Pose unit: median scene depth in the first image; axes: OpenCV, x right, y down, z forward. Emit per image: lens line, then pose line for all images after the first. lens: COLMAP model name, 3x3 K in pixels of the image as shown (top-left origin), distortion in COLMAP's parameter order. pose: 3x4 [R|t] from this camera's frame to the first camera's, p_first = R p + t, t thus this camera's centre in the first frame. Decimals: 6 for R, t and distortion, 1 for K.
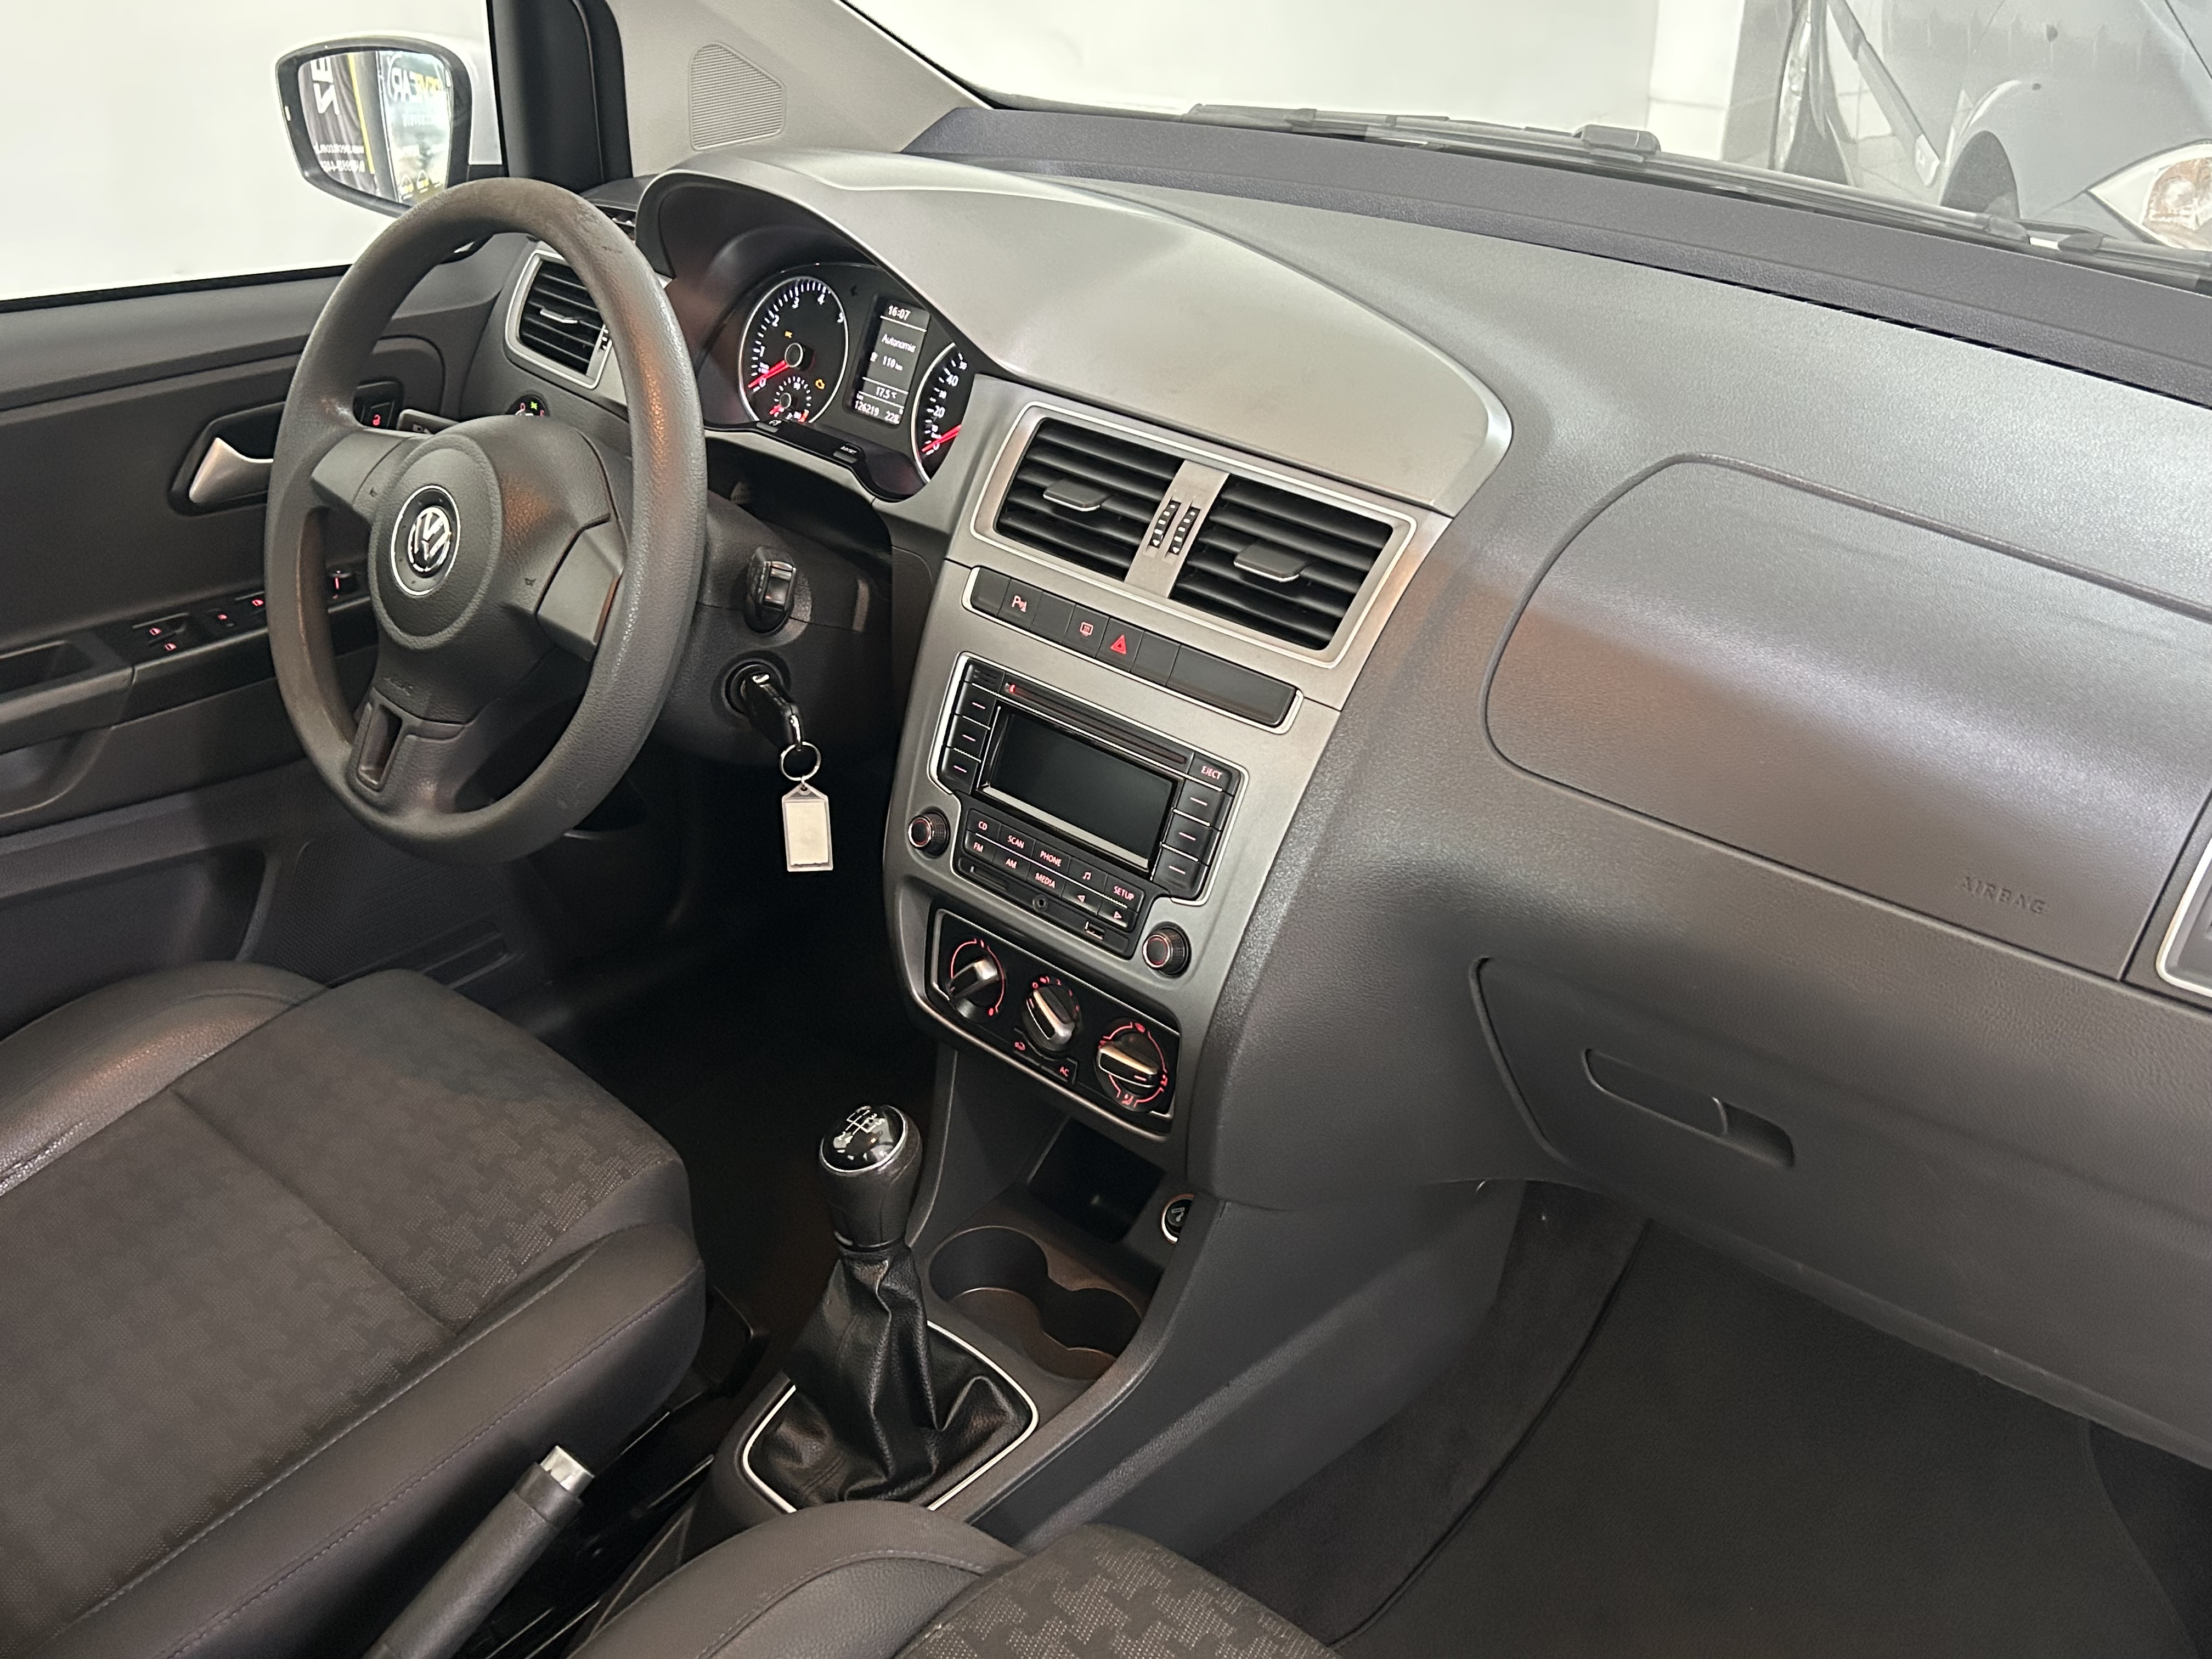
lens RADIAL K [[2030.1, 0, 1114.0], [0, 2030.1, 836.3], [0, 0, 1]] dist [0.160128, -0.456363]
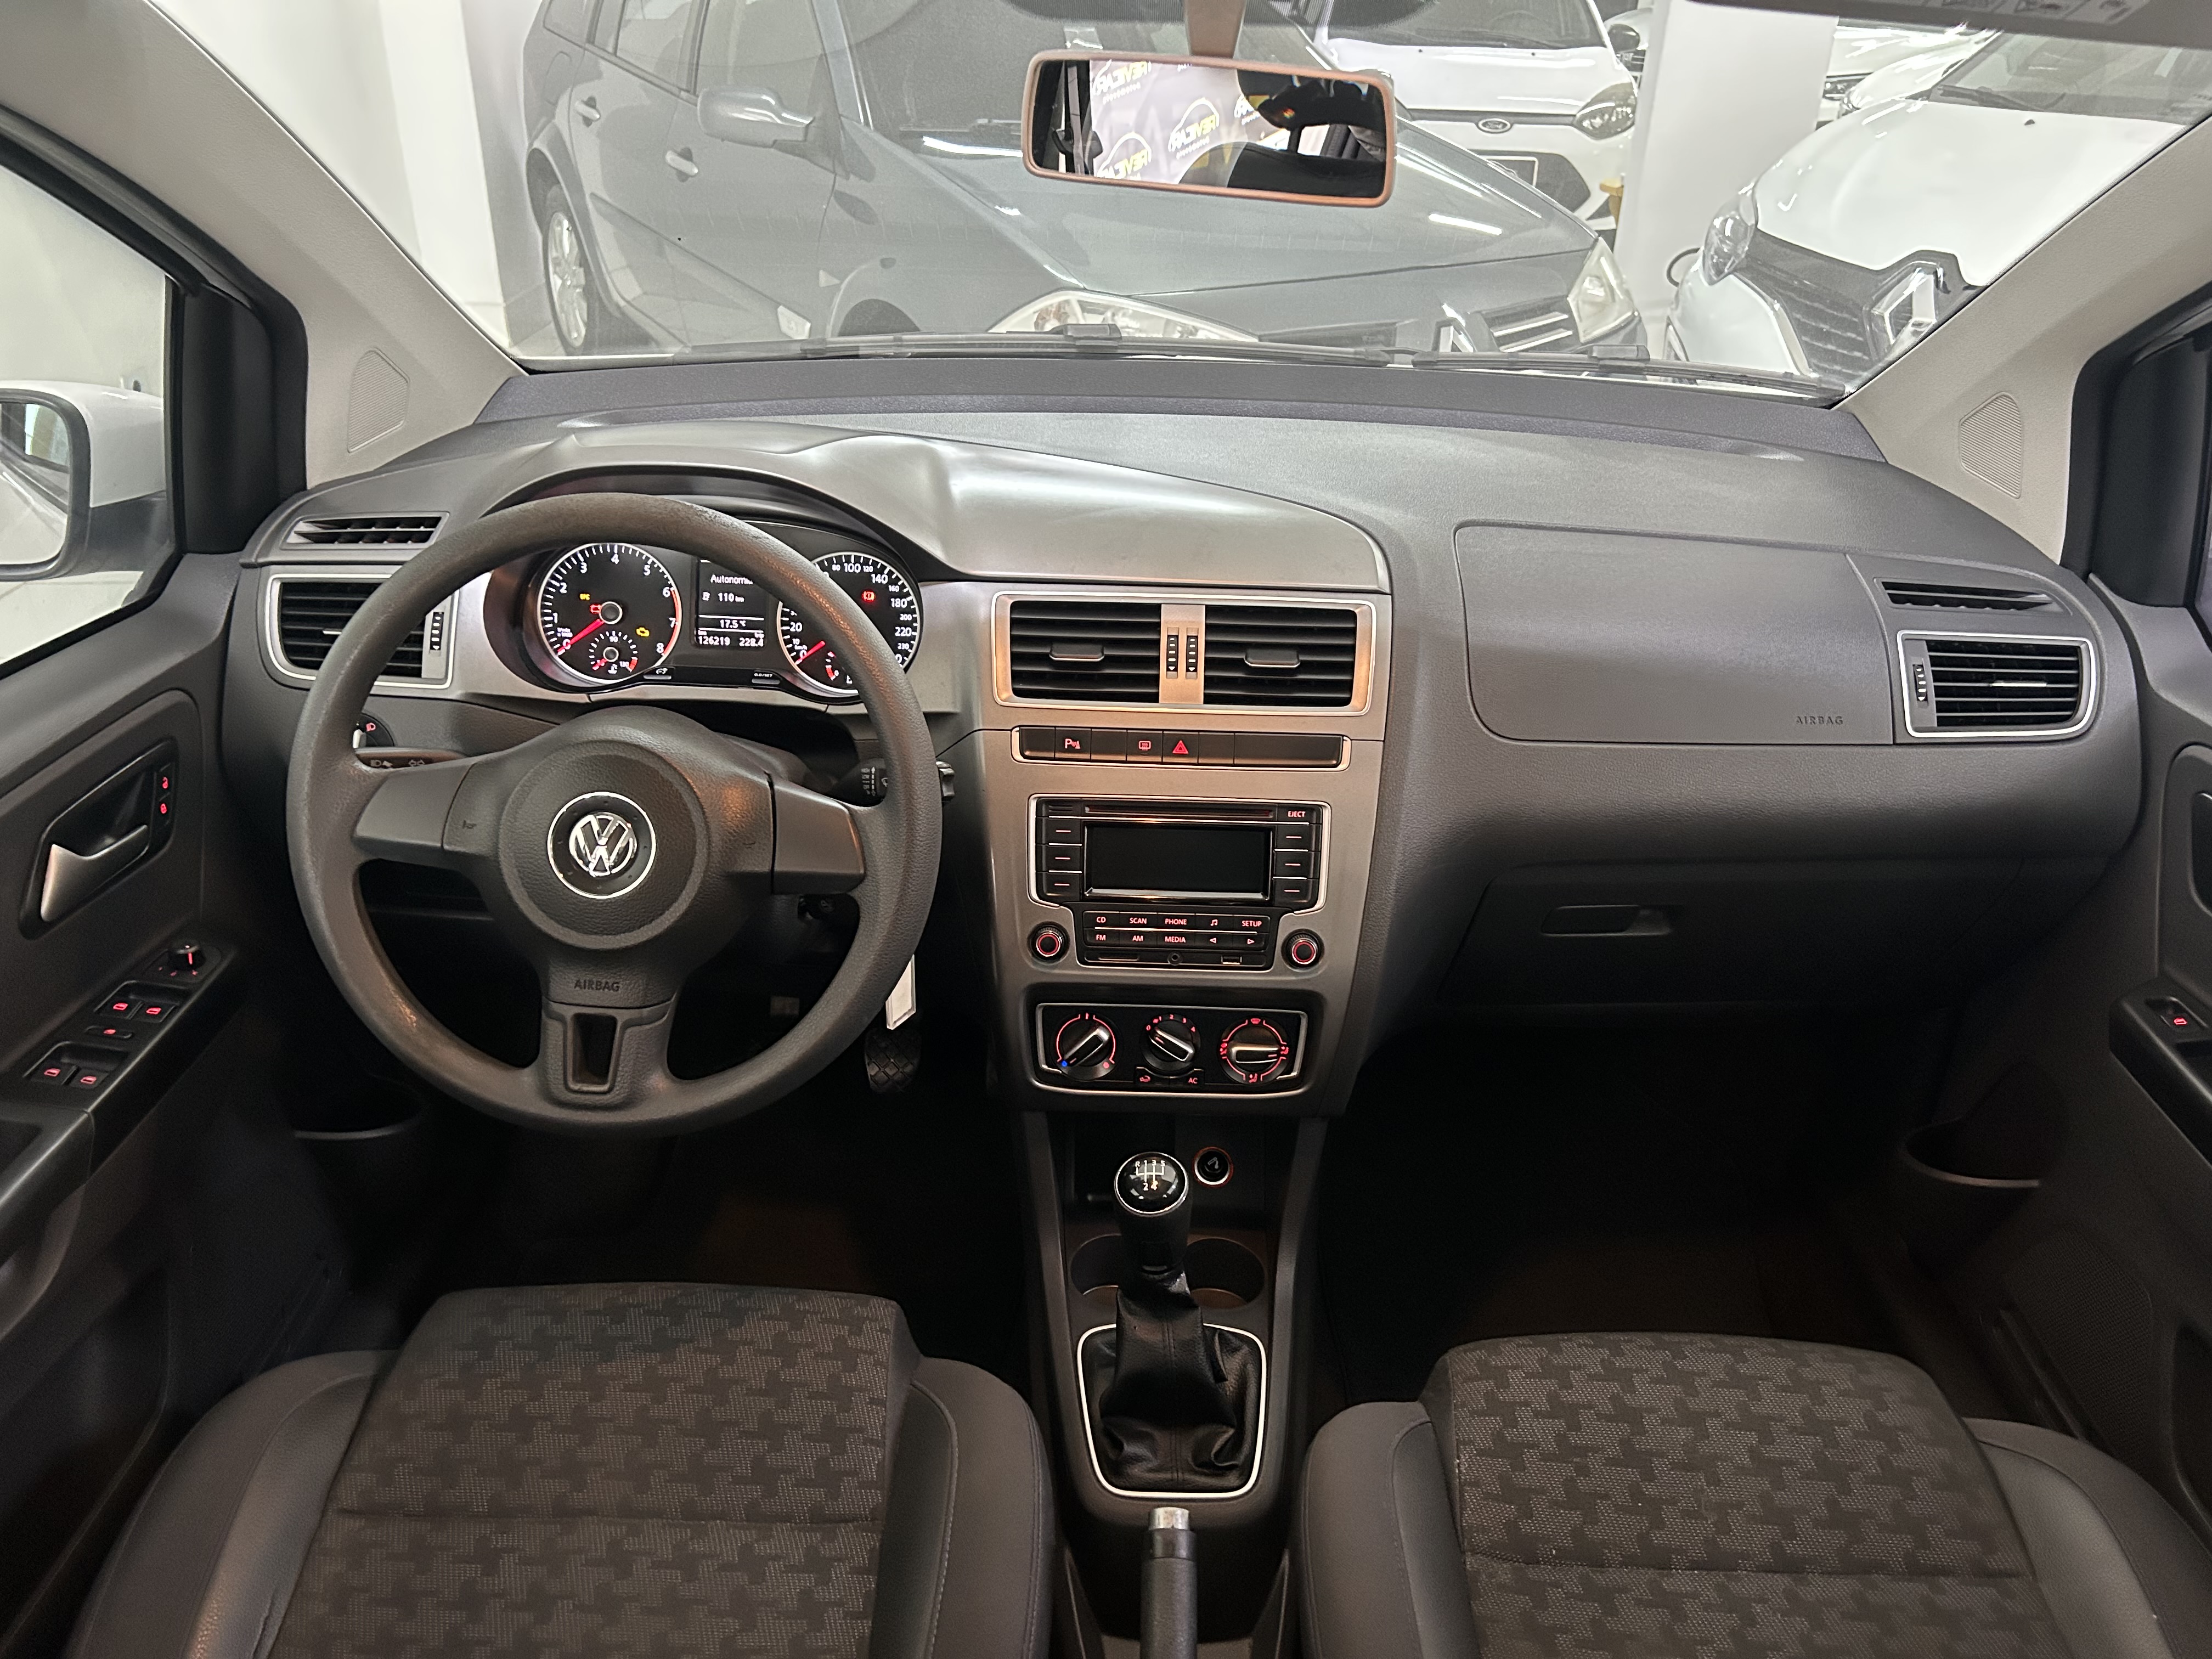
lens RADIAL K [[1674.4, 0, 1124.7], [0, 1674.4, 821.7], [0, 0, 1]] dist [0.113593, -0.199871]
pose [[0.741649, -0.300754, 0.599586, -0.652030], [0.317351, 0.944810, 0.081377, -0.141227], [-0.590970, 0.129926, 0.796162, 0.156585]]
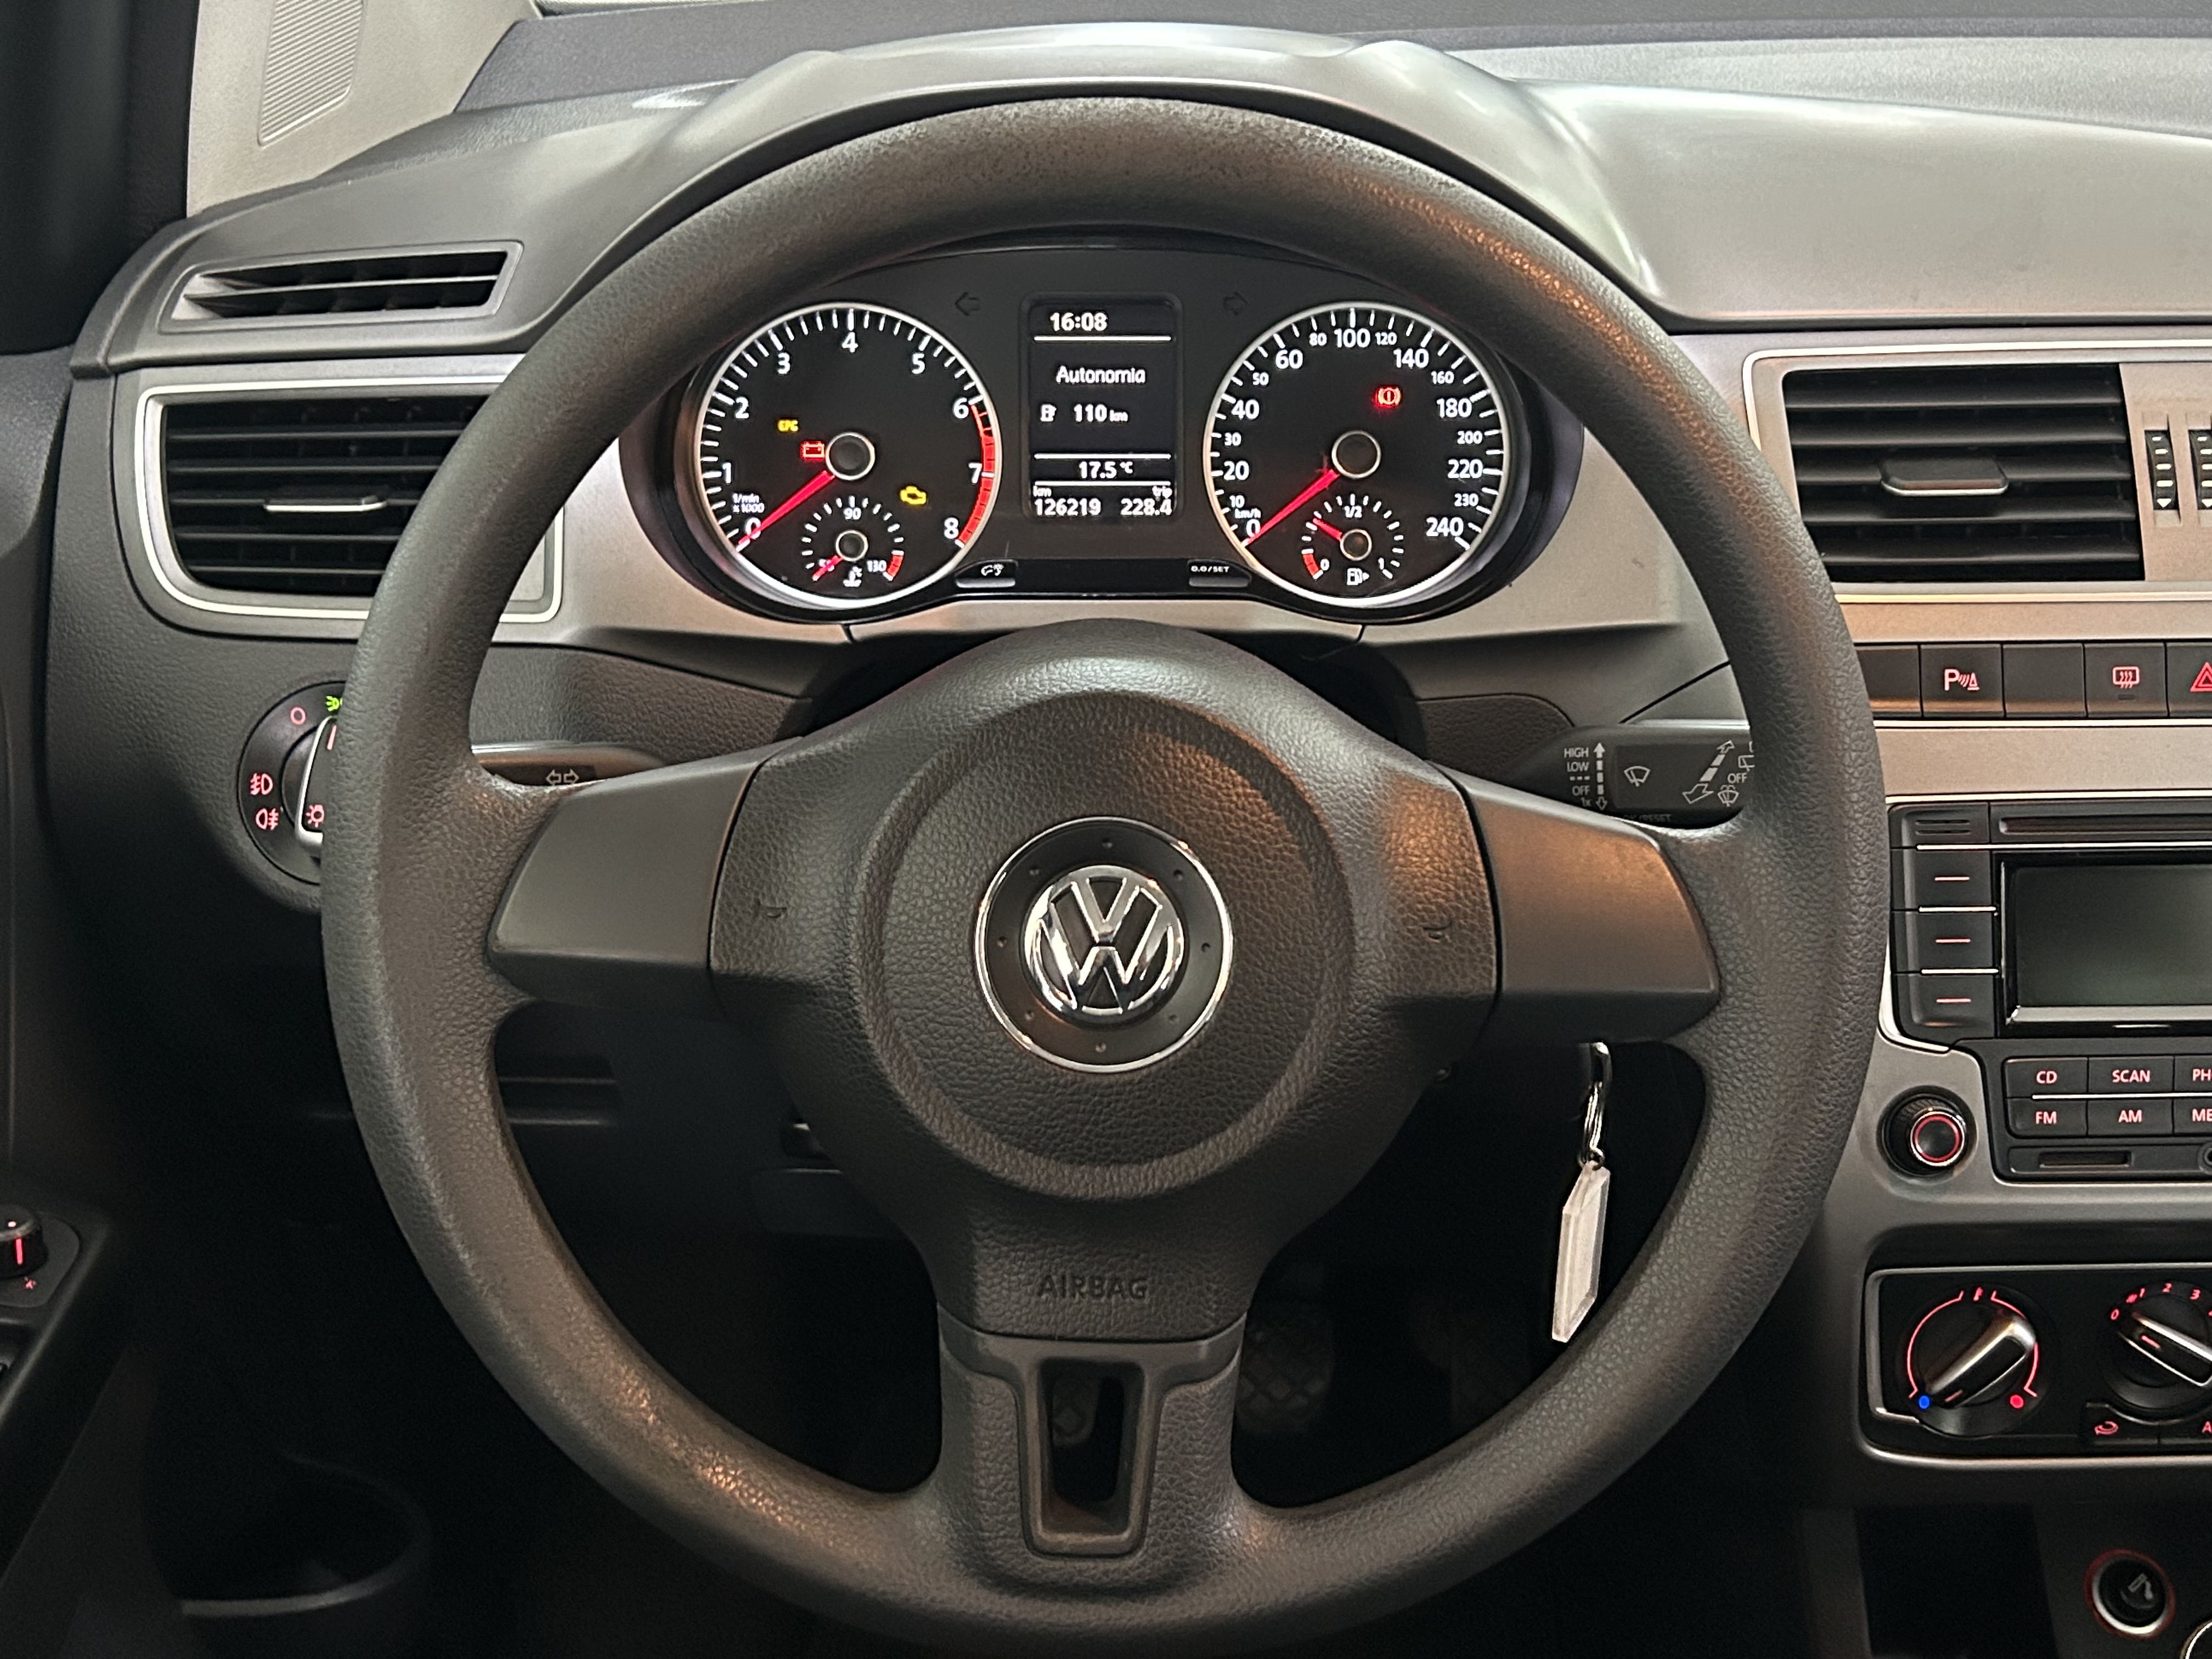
lens RADIAL K [[2588.6, 0, 1131.6], [0, 2588.6, 815.4], [0, 0, 1]] dist [0.210143, -0.622379]
pose [[0.723987, -0.310563, 0.615949, -0.658689], [0.355754, 0.933114, 0.052325, -0.196127], [-0.591001, 0.181244, 0.786046, 0.566703]]
